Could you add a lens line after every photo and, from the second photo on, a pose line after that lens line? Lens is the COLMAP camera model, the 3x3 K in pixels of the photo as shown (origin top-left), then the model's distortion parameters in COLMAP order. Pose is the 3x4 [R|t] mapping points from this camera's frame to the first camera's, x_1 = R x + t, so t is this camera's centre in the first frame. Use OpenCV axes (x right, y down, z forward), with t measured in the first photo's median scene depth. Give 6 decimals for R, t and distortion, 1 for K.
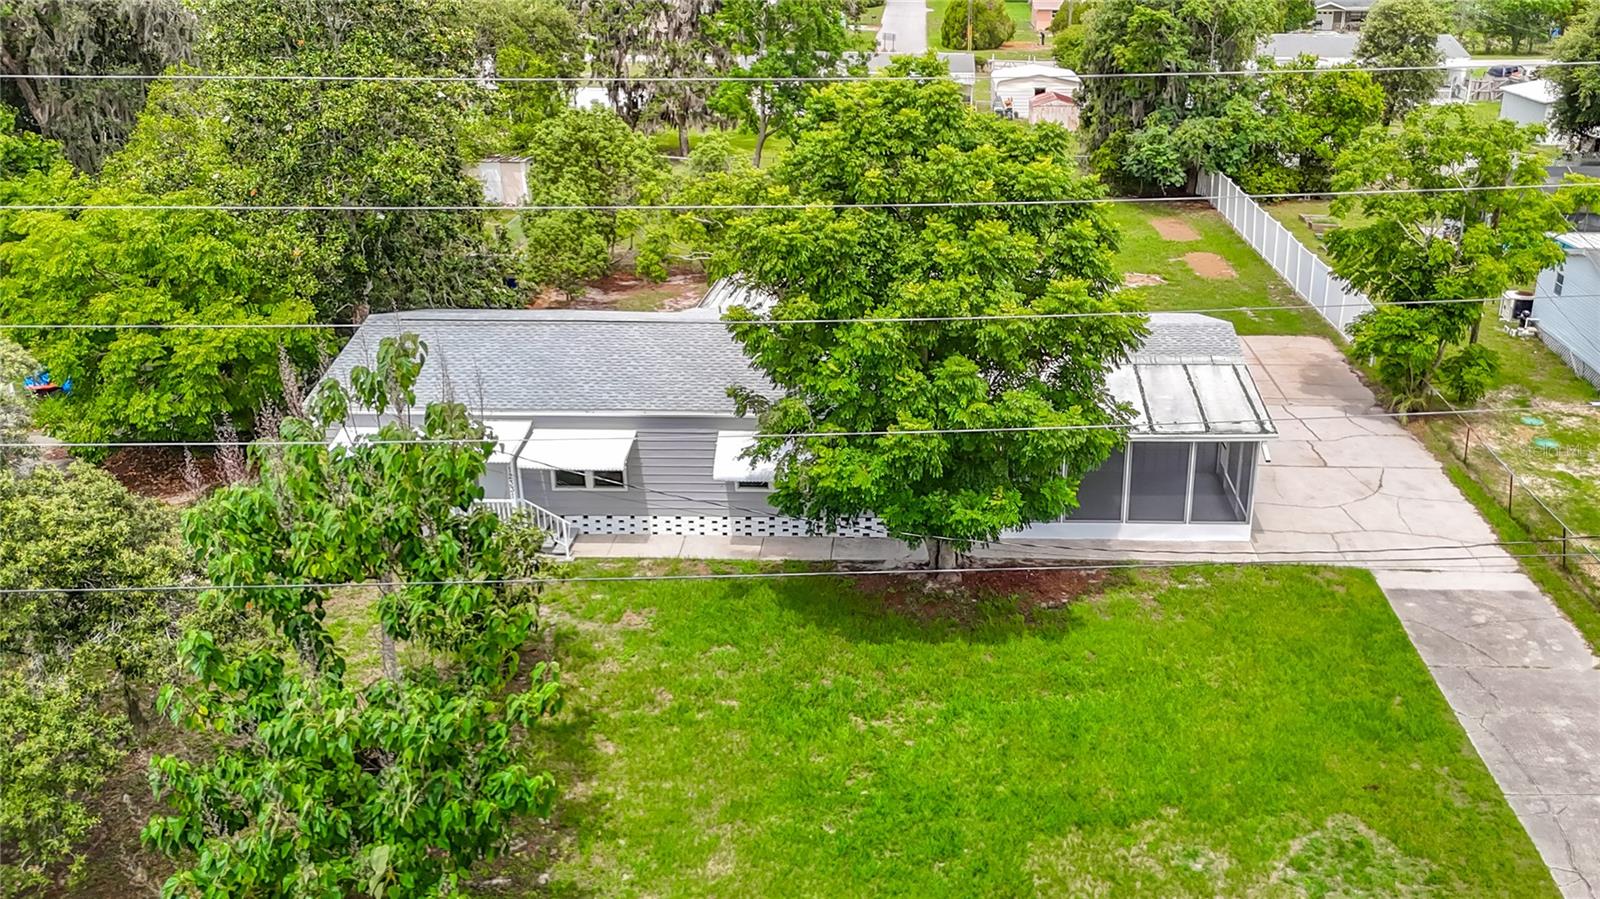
lens RADIAL K [[1355.3, 0, 936.7], [0, 1355.3, 609.4], [0, 0, 1]] dist [0.030959, -0.007155]
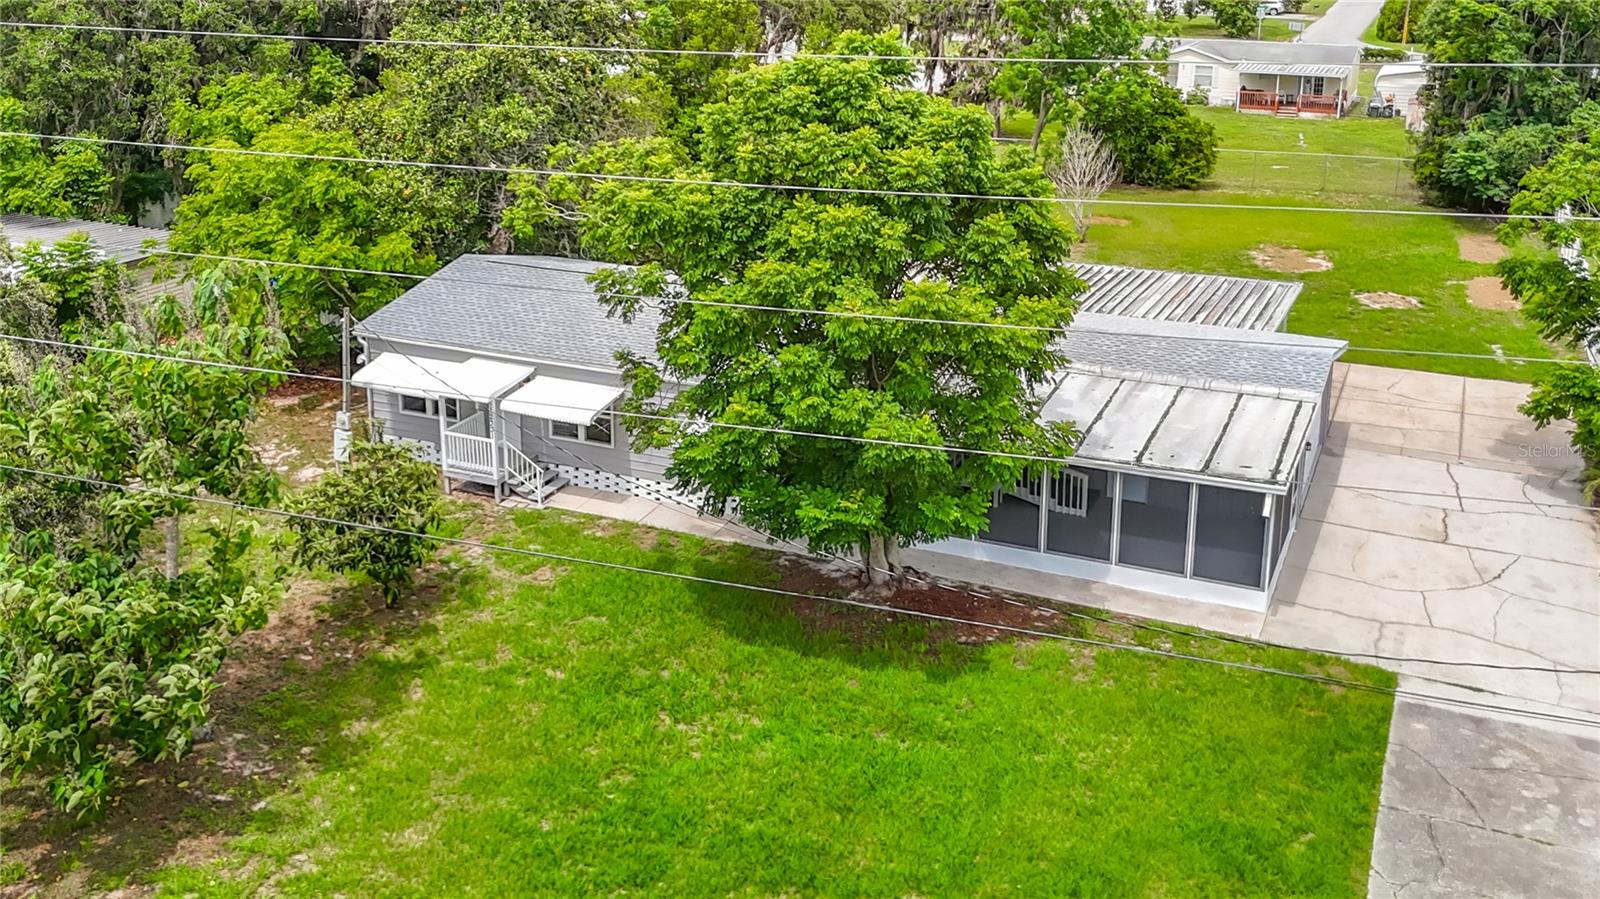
lens RADIAL K [[1474.5, 0, 831.4], [0, 1474.5, 392.6], [0, 0, 1]] dist [0.025434, -0.006131]
pose [[0.919932, 0.122170, -0.372559, 0.318719], [-0.177197, 0.977184, -0.117098, -0.030308], [0.349753, 0.173739, 0.920591, 0.067348]]
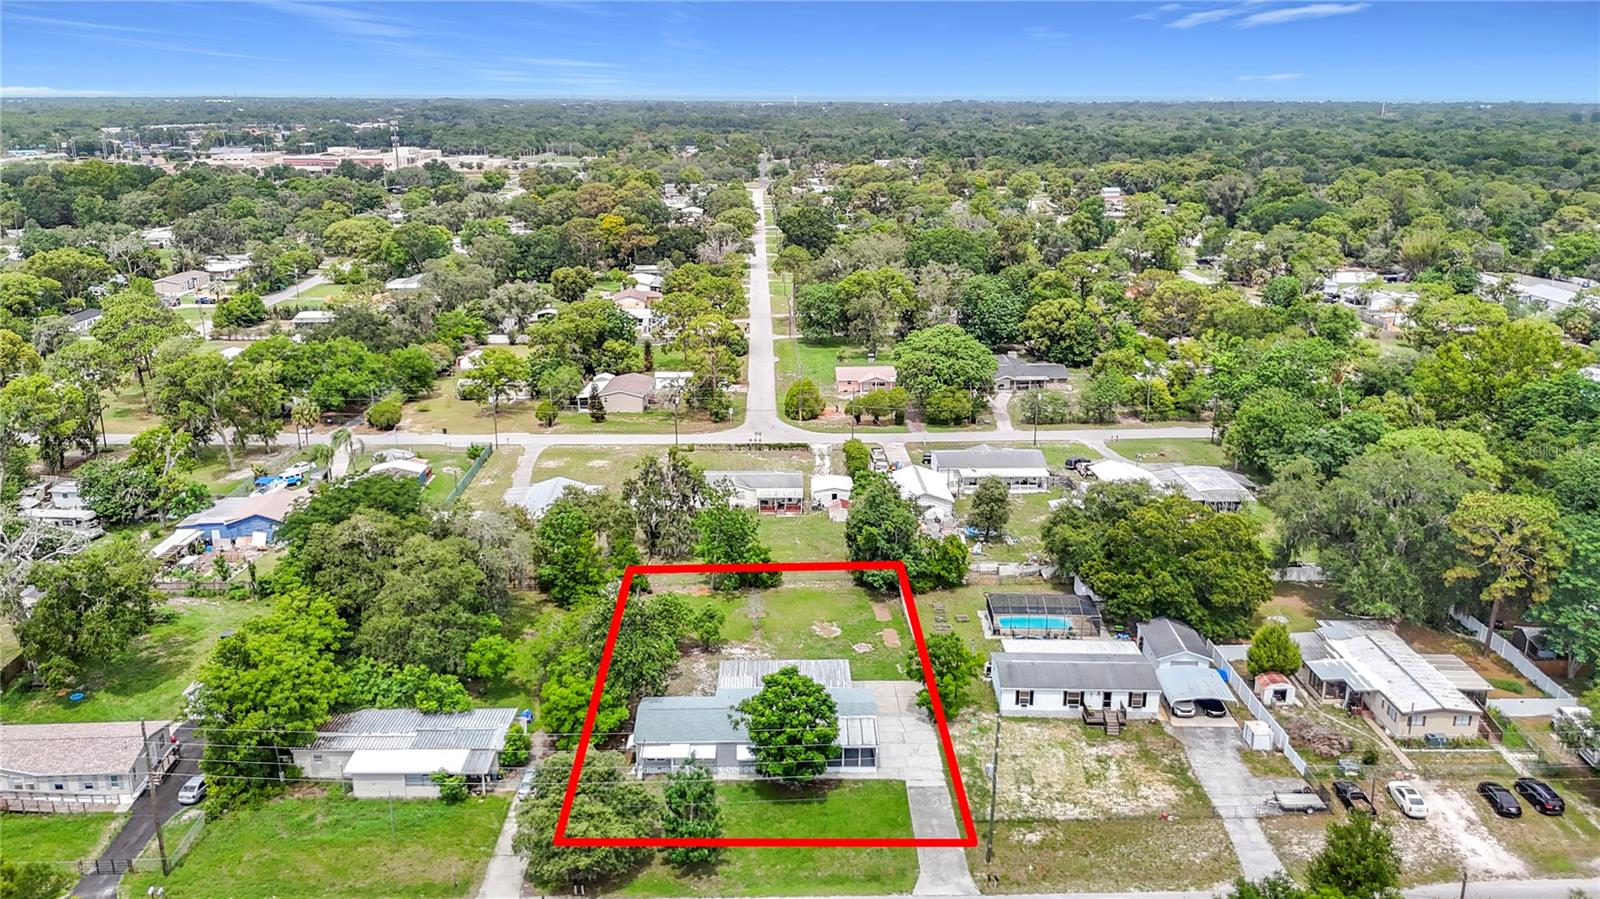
lens RADIAL K [[1184.0, 0, 793.9], [0, 1184.0, 460.9], [0, 0, 1]] dist [0.024177, -0.002508]
pose [[0.999840, -0.008700, 0.015610, -0.044053], [0.011504, 0.981785, -0.189648, -0.285945], [-0.013676, 0.189798, 0.981728, -2.494157]]
